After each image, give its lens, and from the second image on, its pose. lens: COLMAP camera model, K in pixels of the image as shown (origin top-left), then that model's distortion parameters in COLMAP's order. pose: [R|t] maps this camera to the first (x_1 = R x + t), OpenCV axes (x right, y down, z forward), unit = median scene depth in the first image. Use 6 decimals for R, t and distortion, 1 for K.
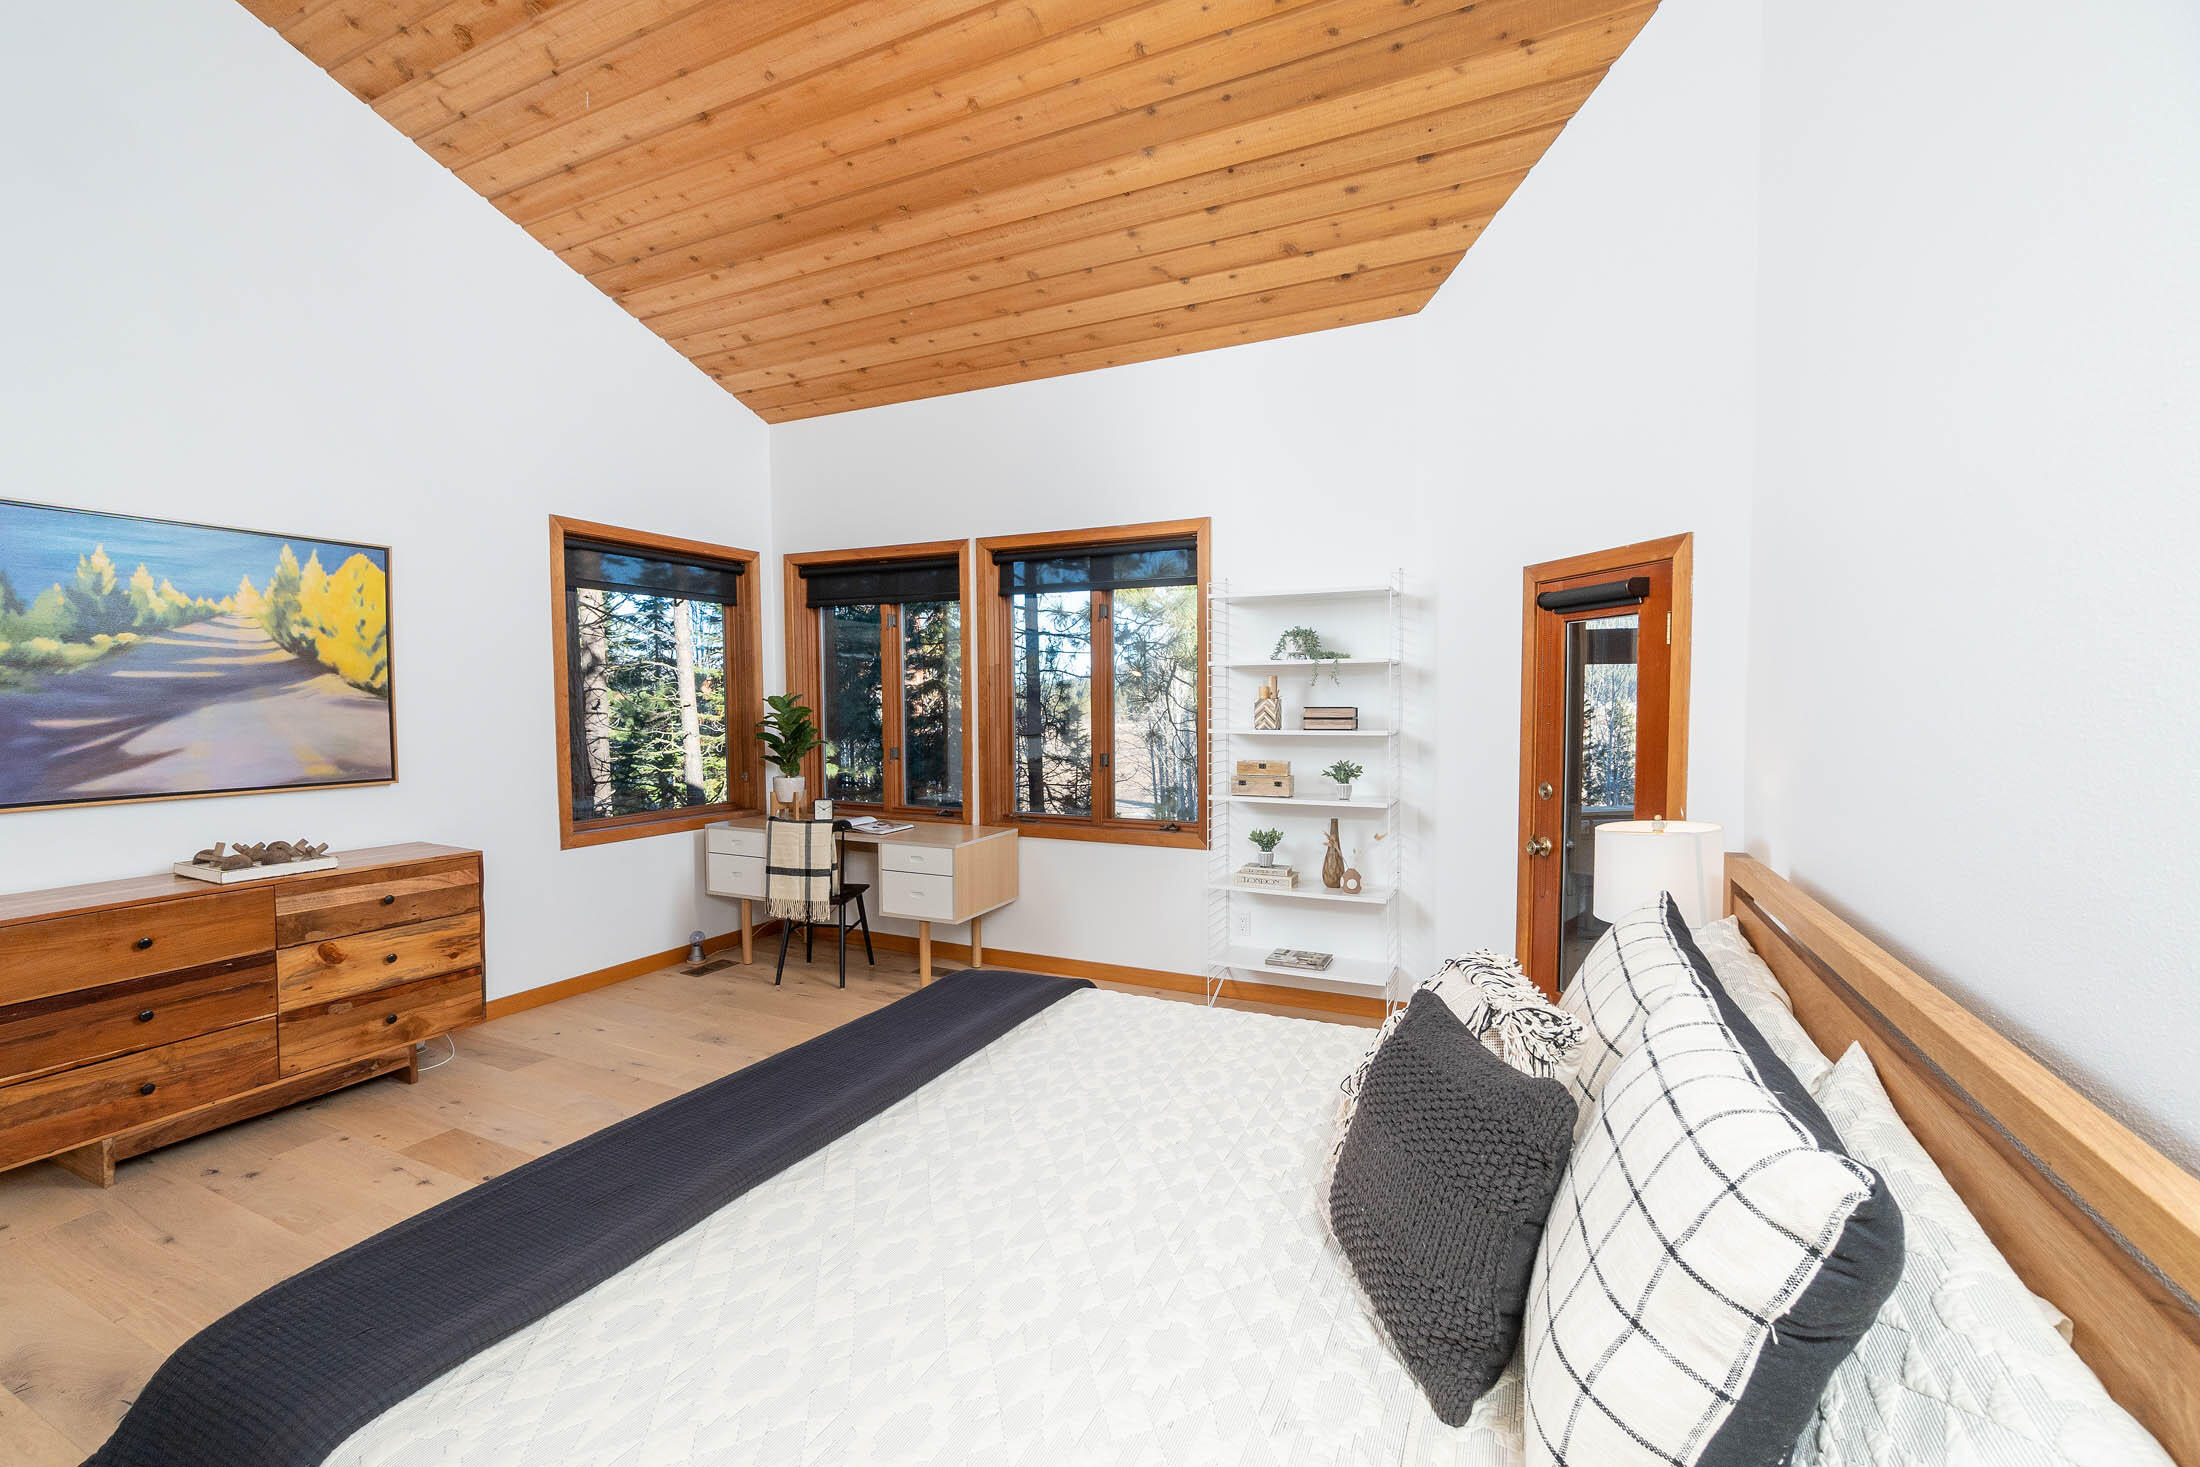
lens RADIAL K [[984.5, 0, 1048.5], [0, 984.5, 751.0], [0, 0, 1]] dist [0.002102, 0.000396]
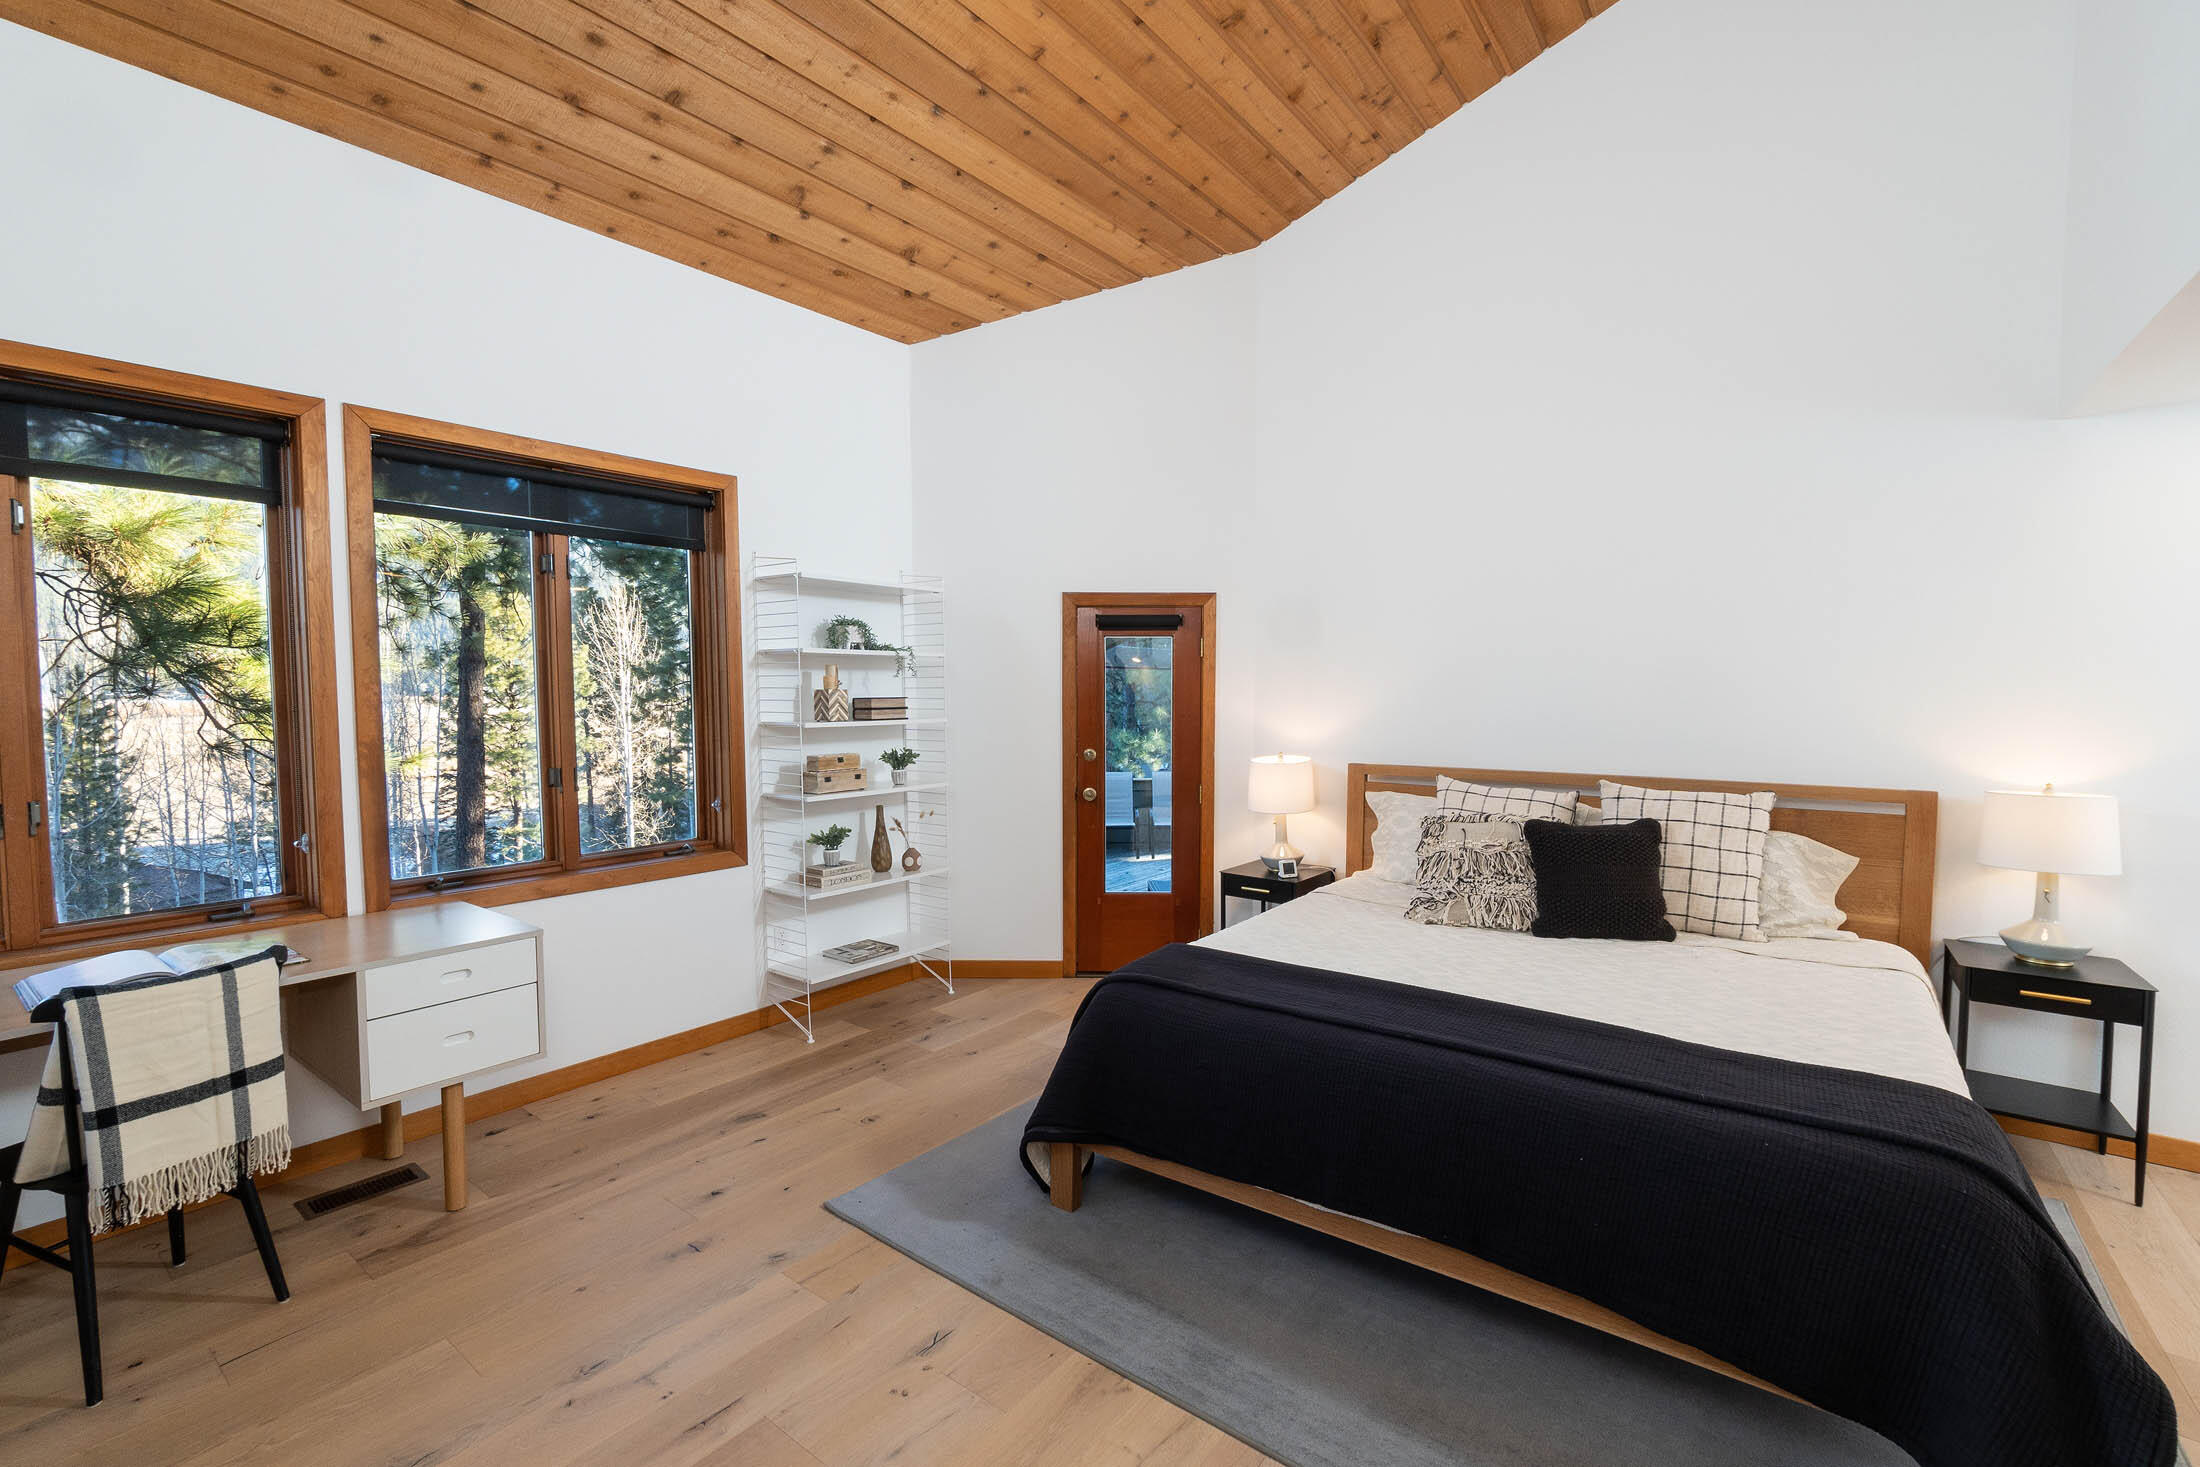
lens RADIAL K [[1009.5, 0, 1100.0], [0, 1009.5, 733.5], [0, 0, 1]] dist [-0.001149, -0.000041]
pose [[0.146053, -0.048070, 0.988108, -0.720869], [0.045327, 0.998095, 0.041856, -0.040288], [-0.988238, 0.038674, 0.147953, 0.610698]]
